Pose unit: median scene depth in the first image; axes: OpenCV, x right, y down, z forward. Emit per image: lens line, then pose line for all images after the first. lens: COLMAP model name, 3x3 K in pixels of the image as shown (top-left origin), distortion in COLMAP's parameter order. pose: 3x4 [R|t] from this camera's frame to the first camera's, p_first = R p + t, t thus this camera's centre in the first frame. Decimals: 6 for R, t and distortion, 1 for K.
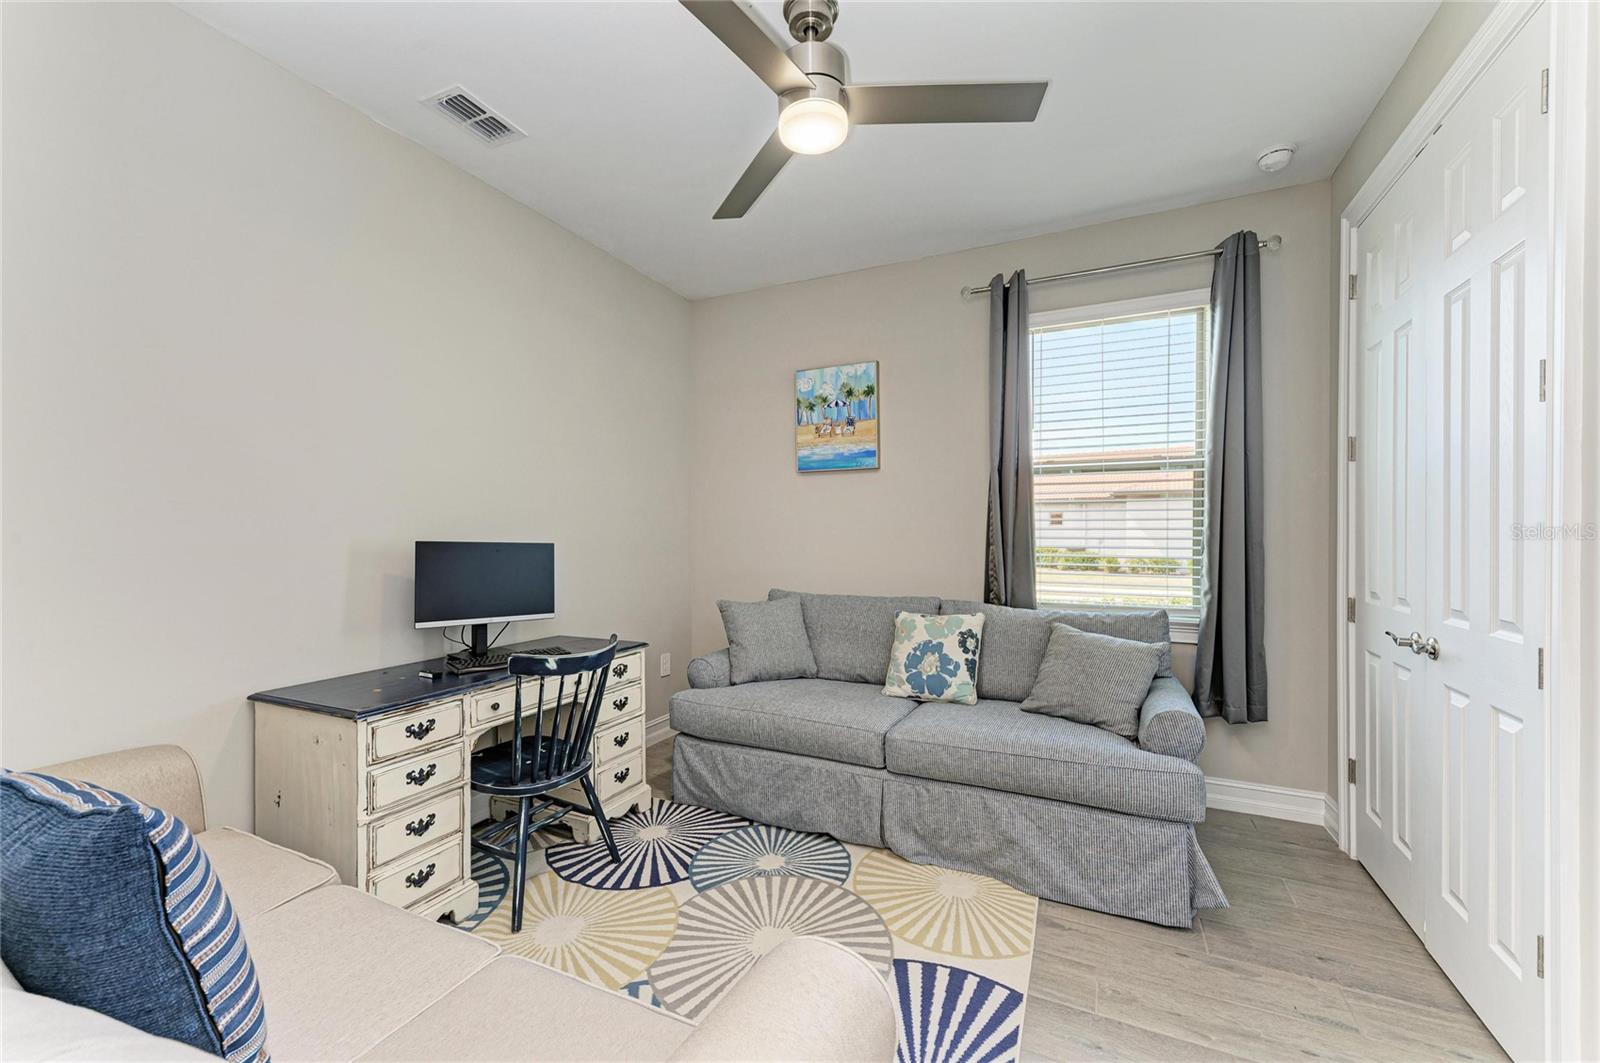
lens RADIAL K [[637.9, 0, 801.7], [0, 637.9, 534.7], [0, 0, 1]] dist [0.001253, 0.000082]
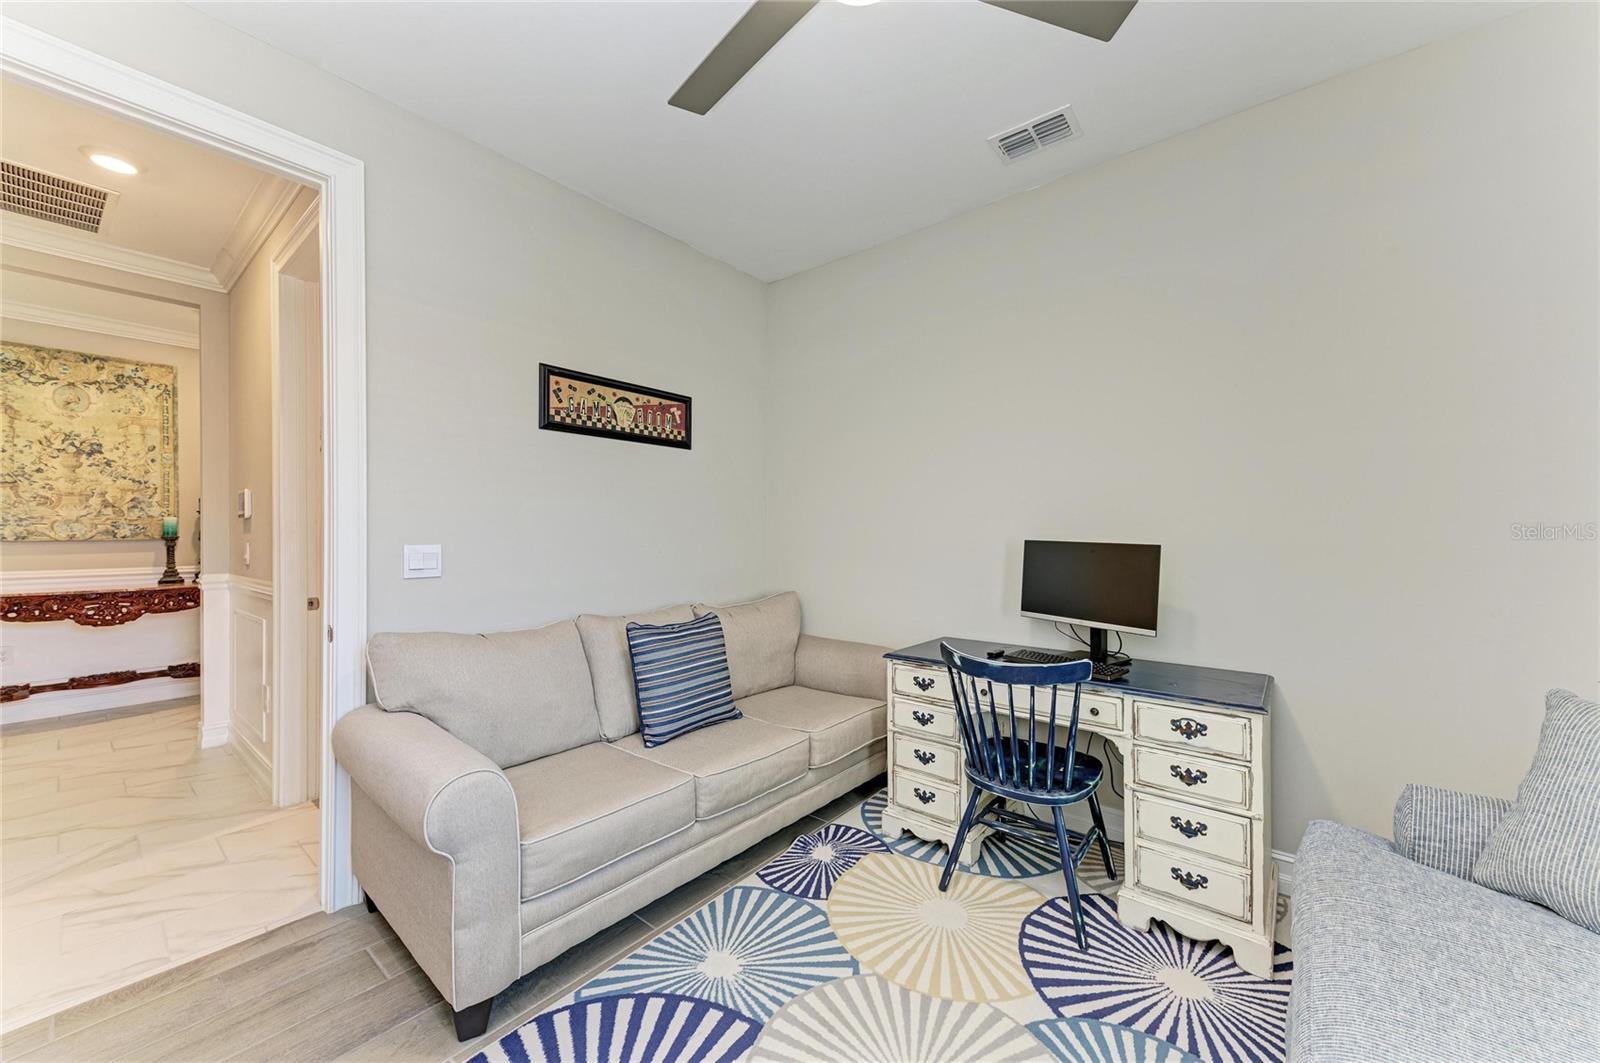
lens RADIAL K [[597.2, 0, 804.5], [0, 597.2, 533.1], [0, 0, 1]] dist [0.017929, -0.005199]
pose [[-0.250467, -0.002855, -0.968121, 0.548677], [0.001830, 0.999992, -0.003423, -0.000018], [0.968123, -0.002629, -0.250460, 0.894573]]
